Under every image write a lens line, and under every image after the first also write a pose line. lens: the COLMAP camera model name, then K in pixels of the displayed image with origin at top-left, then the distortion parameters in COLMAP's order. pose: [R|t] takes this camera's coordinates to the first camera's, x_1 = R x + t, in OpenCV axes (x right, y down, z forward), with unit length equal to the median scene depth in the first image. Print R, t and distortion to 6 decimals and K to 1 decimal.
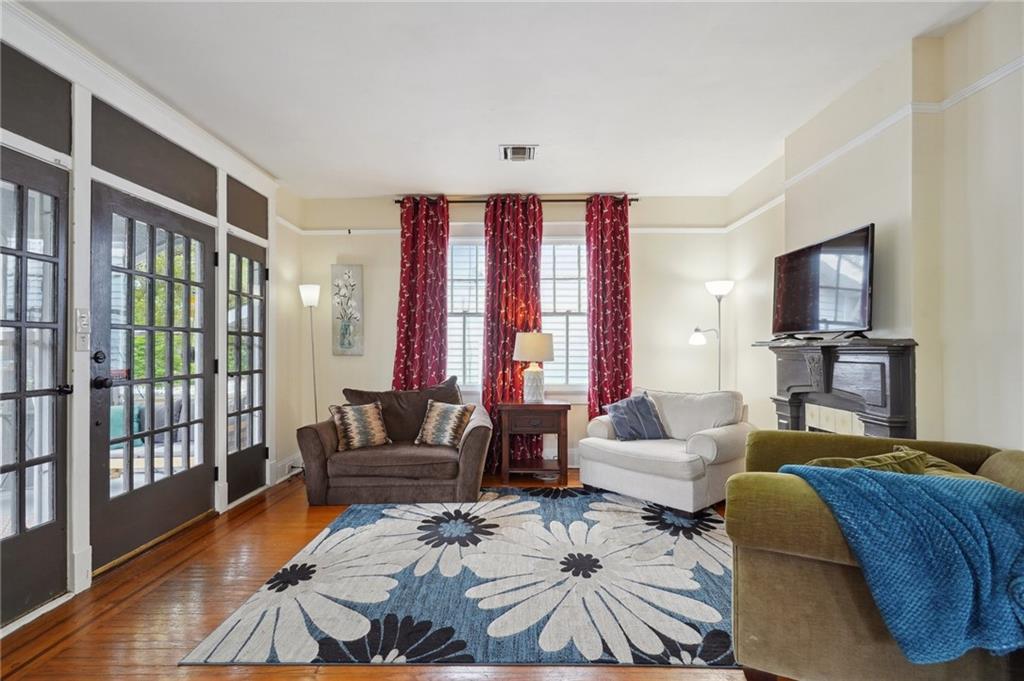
lens RADIAL K [[497.1, 0, 512.4], [0, 497.1, 342.8], [0, 0, 1]] dist [0.002224, 0.000054]
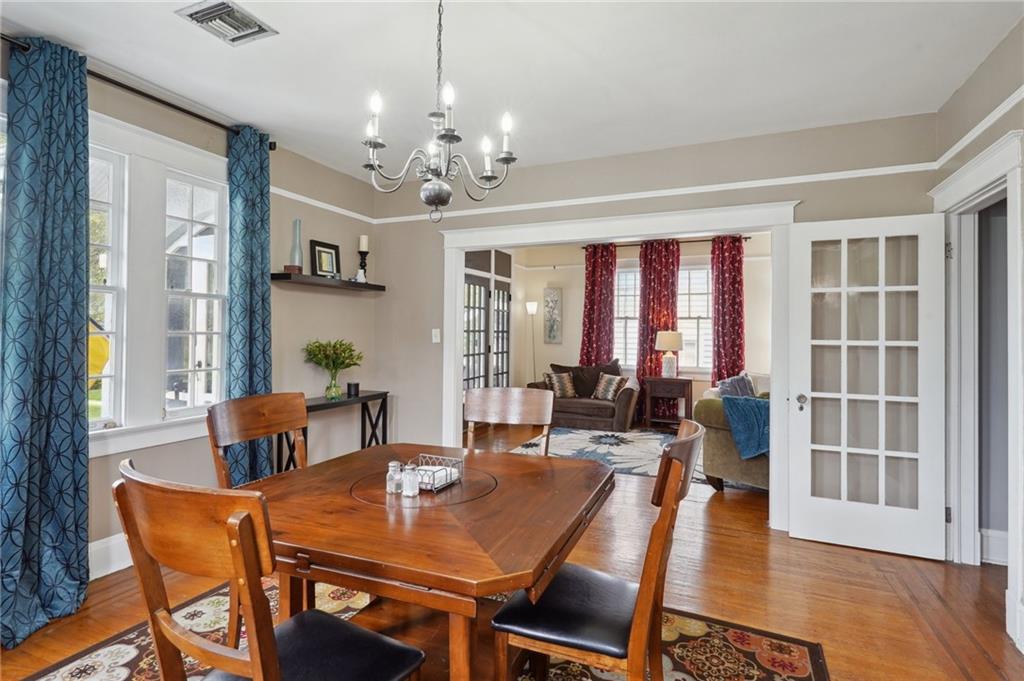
lens RADIAL K [[508.6, 0, 508.7], [0, 508.6, 324.0], [0, 0, 1]] dist [0.016674, 0.000798]
pose [[0.922314, 0.006432, -0.386388, 0.182772], [-0.007767, 0.999968, -0.001894, -0.035580], [0.386363, 0.004748, 0.922334, -0.606231]]
